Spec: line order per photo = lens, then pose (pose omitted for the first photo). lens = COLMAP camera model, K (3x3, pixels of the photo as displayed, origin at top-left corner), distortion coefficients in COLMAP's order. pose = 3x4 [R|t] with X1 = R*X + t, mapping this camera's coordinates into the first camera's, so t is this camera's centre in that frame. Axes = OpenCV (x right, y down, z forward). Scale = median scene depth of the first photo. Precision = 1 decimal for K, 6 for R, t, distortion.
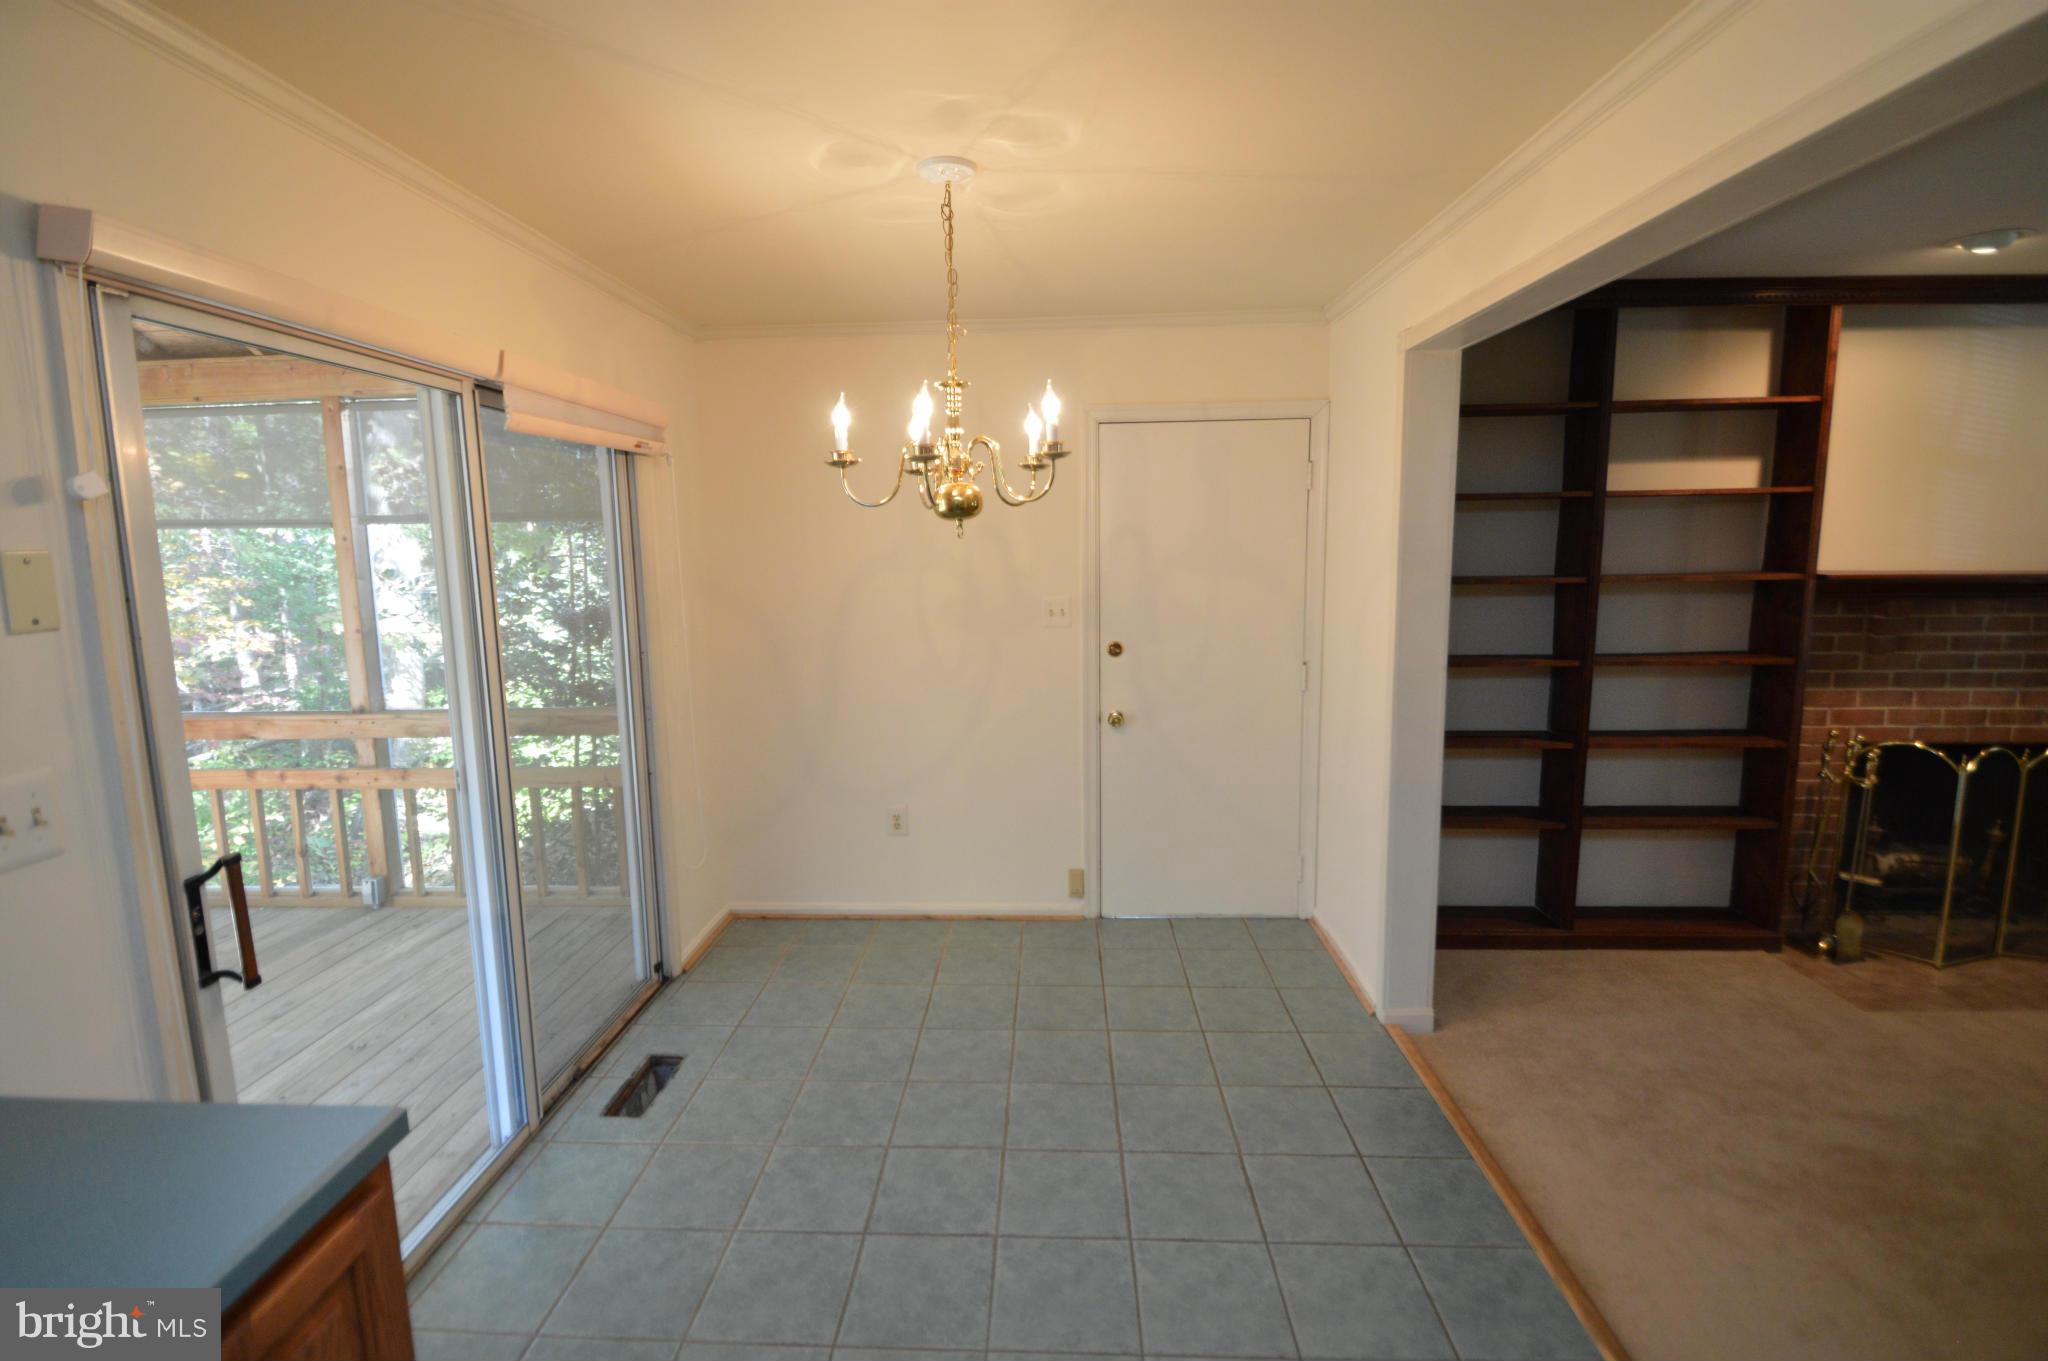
lens RADIAL K [[912.8, 0, 1005.5], [0, 912.8, 654.6], [0, 0, 1]] dist [0.002204, -0.011783]
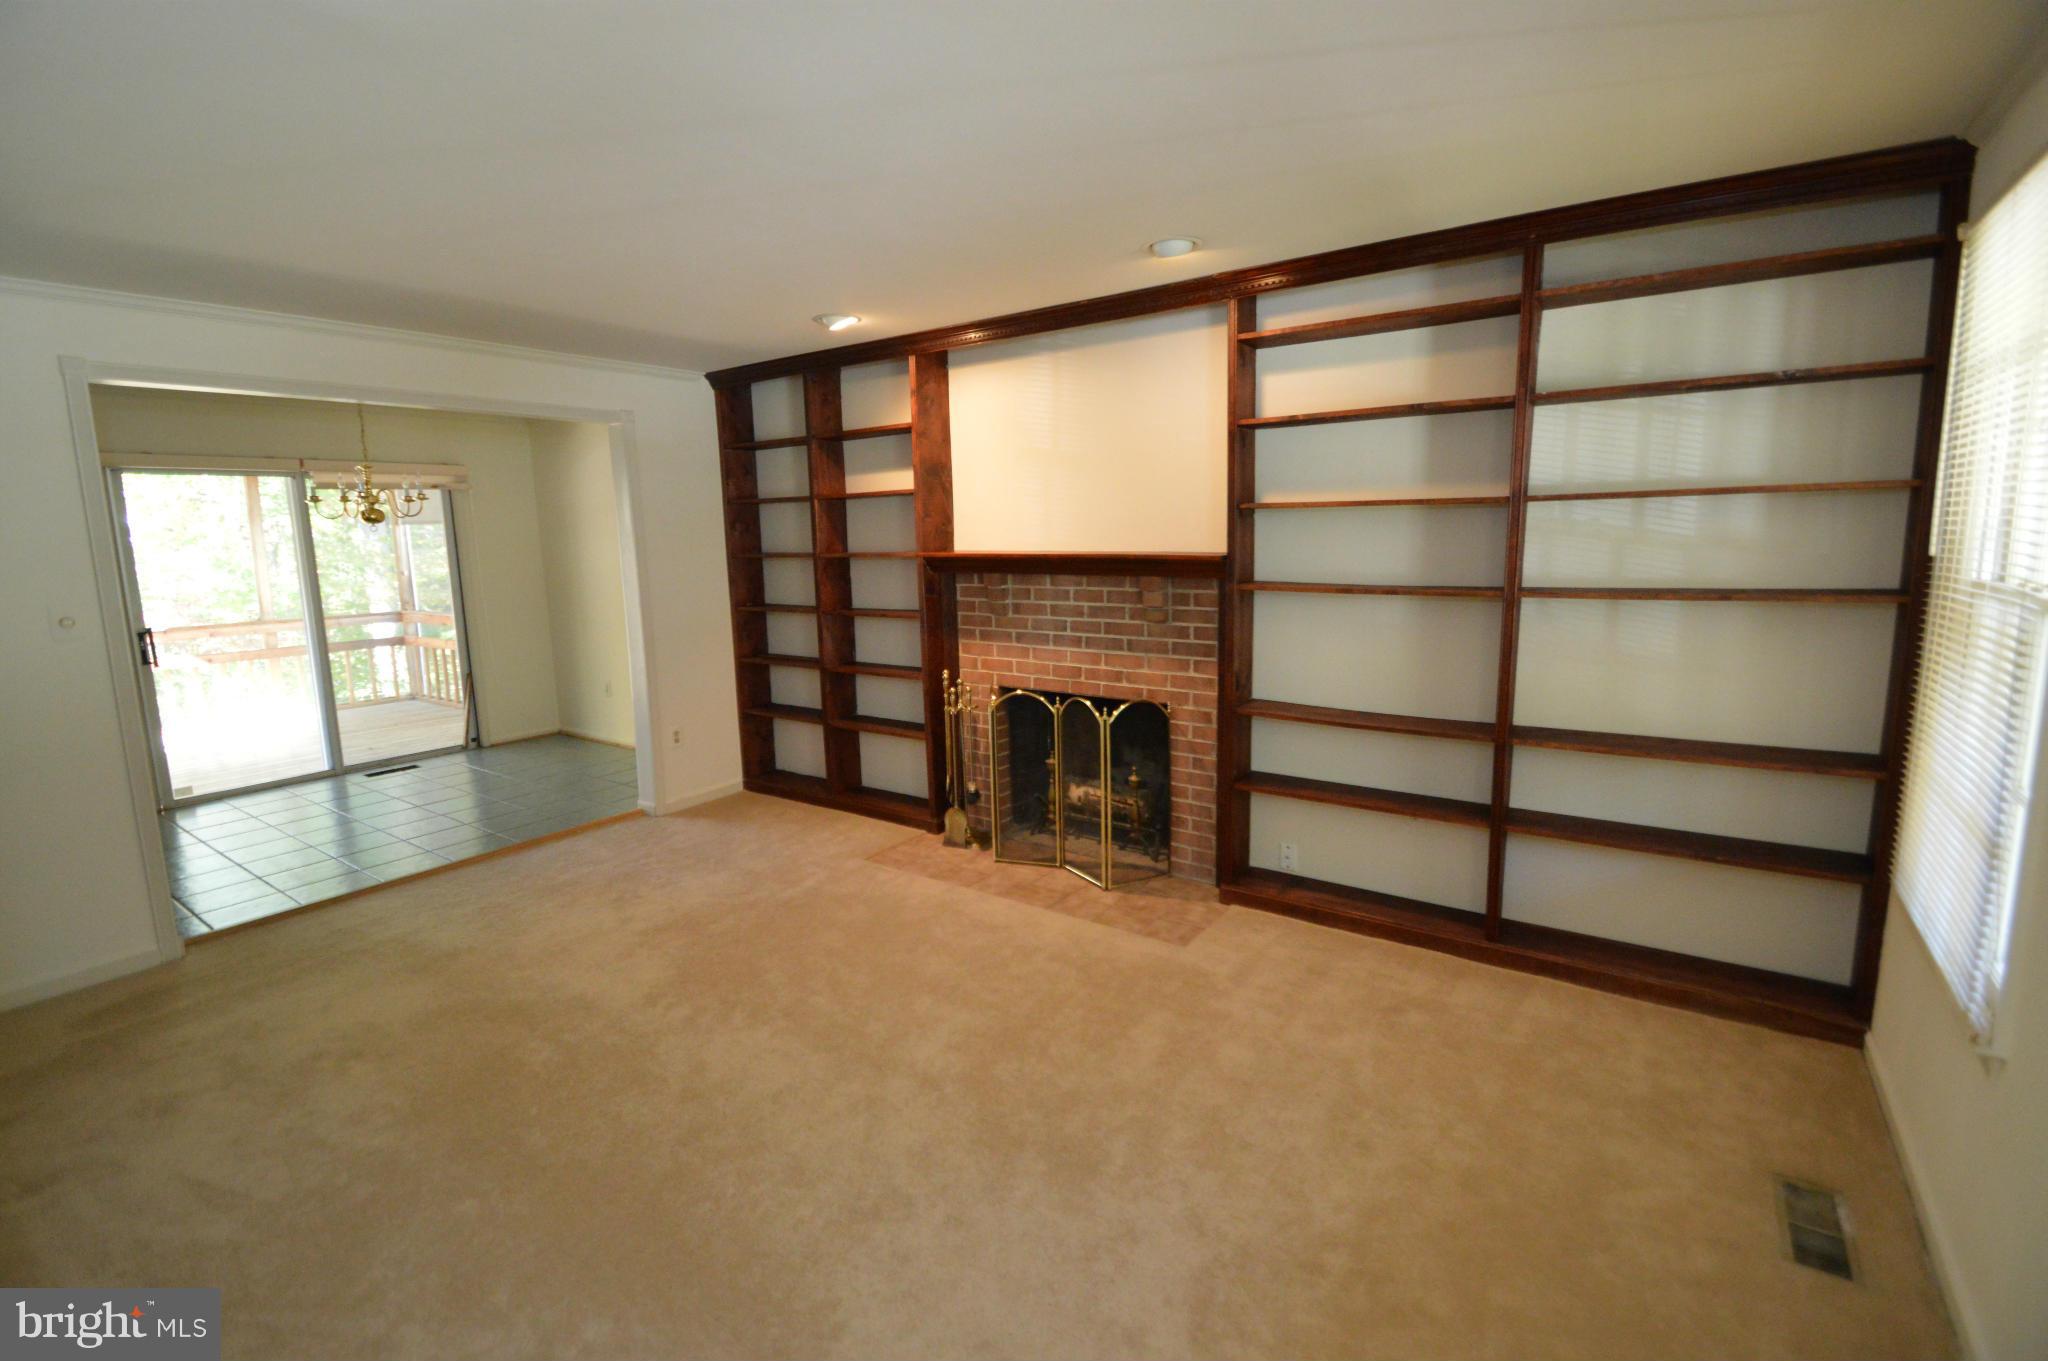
lens RADIAL K [[912.8, 0, 1005.5], [0, 912.8, 654.6], [0, 0, 1]] dist [0.002204, -0.011783]
pose [[0.842219, 0.069818, -0.534596, 1.661006], [-0.050544, 0.997437, 0.050636, -0.011904], [0.536762, -0.015626, 0.843589, -0.083715]]
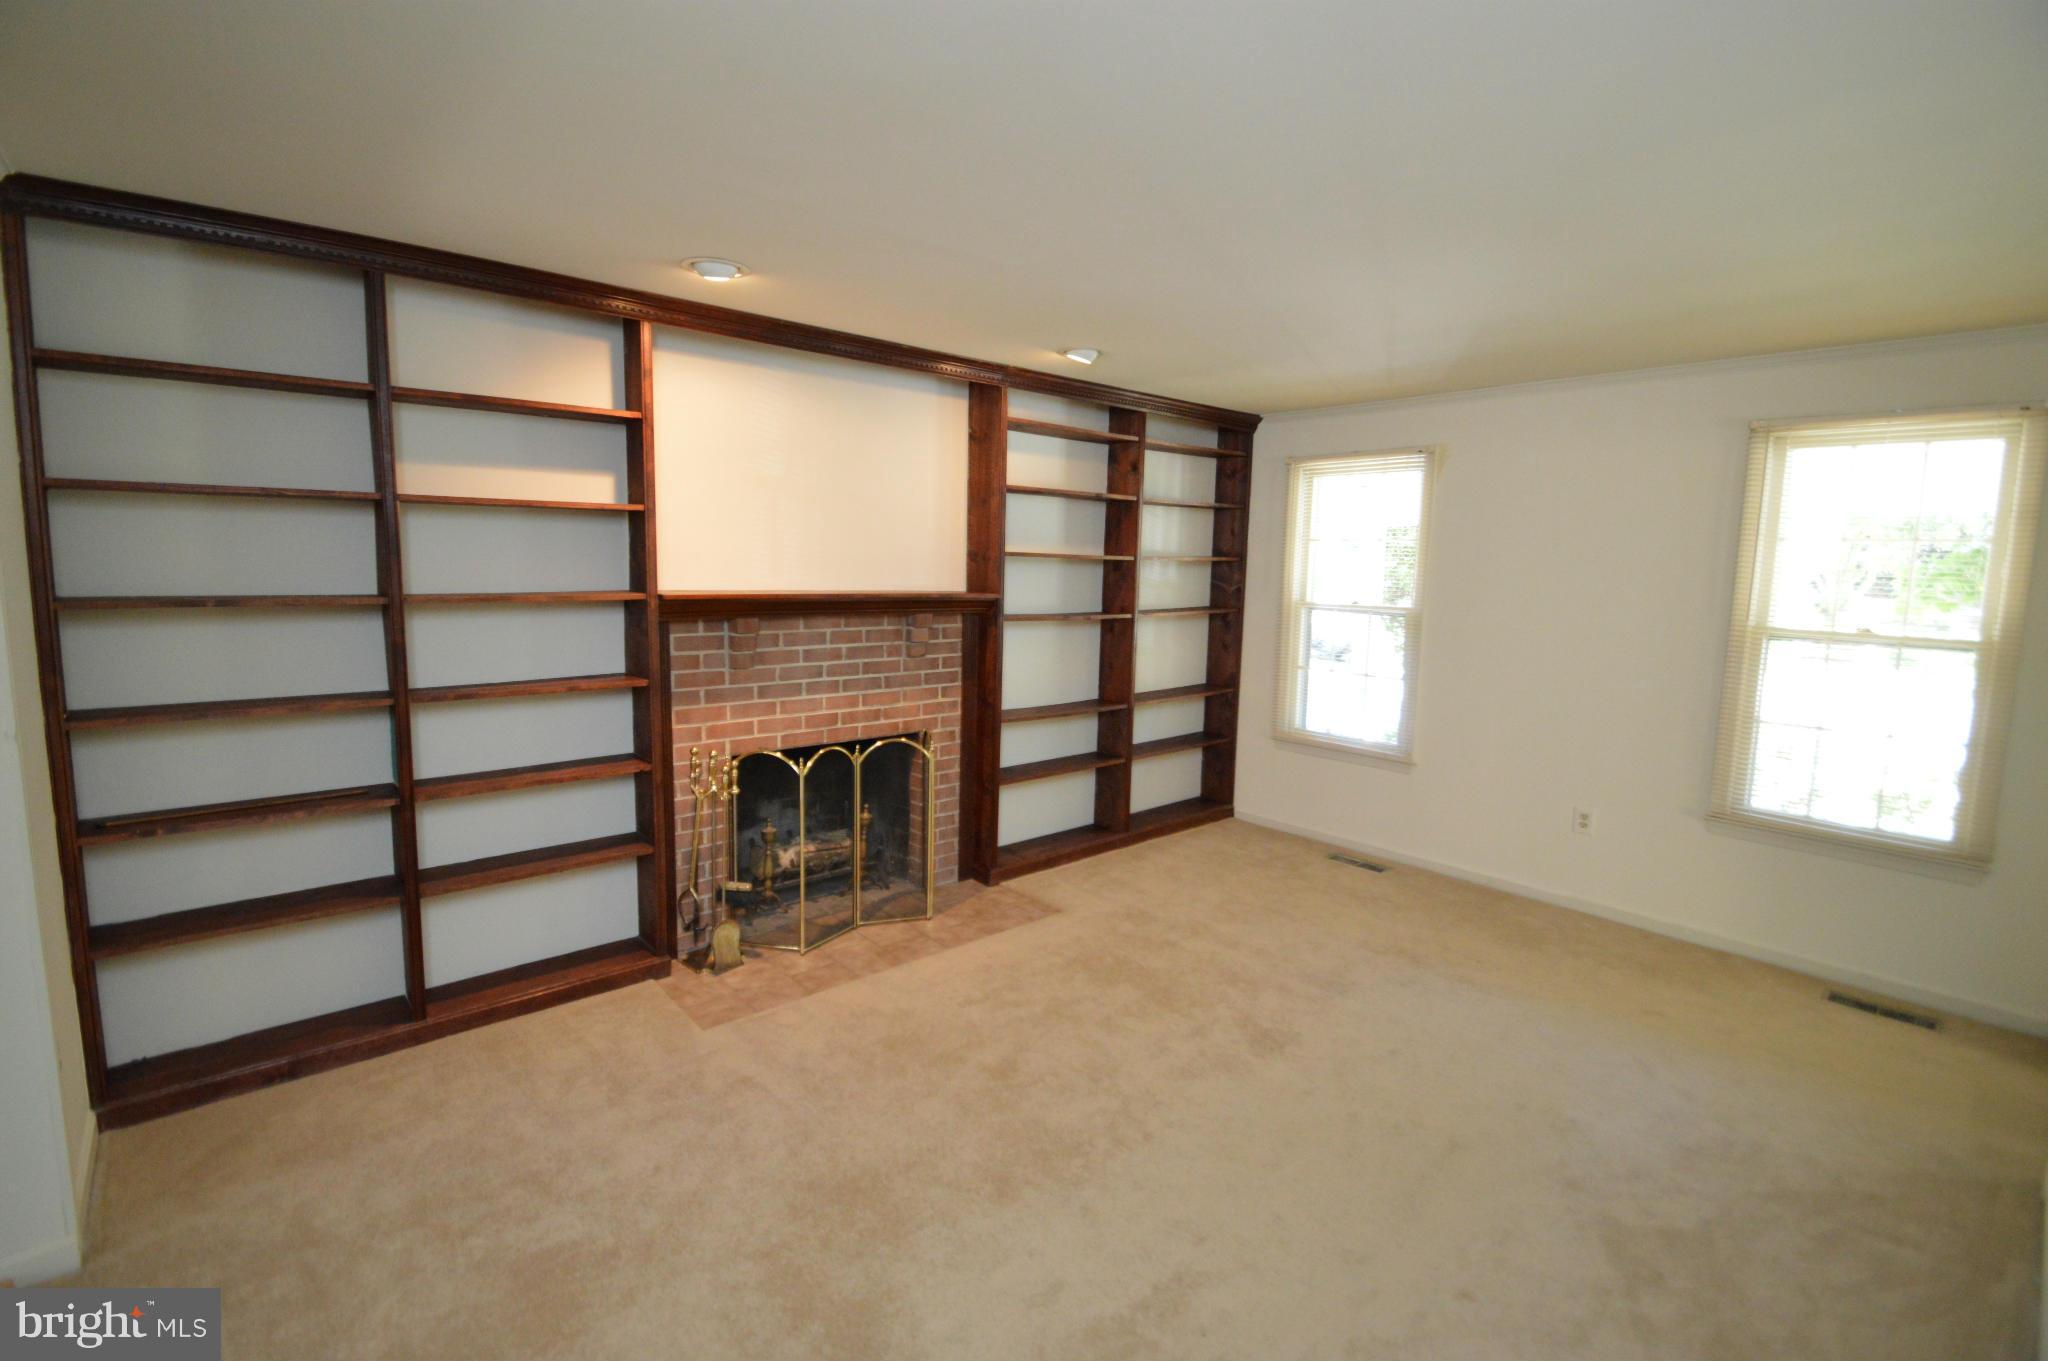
lens RADIAL K [[913.2, 0, 1025.3], [0, 913.2, 661.9], [0, 0, 1]] dist [0.016735, -0.018052]
pose [[0.709927, -0.048950, 0.702572, 0.451204], [0.059072, 0.998205, 0.009857, -0.000137], [-0.701794, 0.034505, 0.711544, 0.008503]]
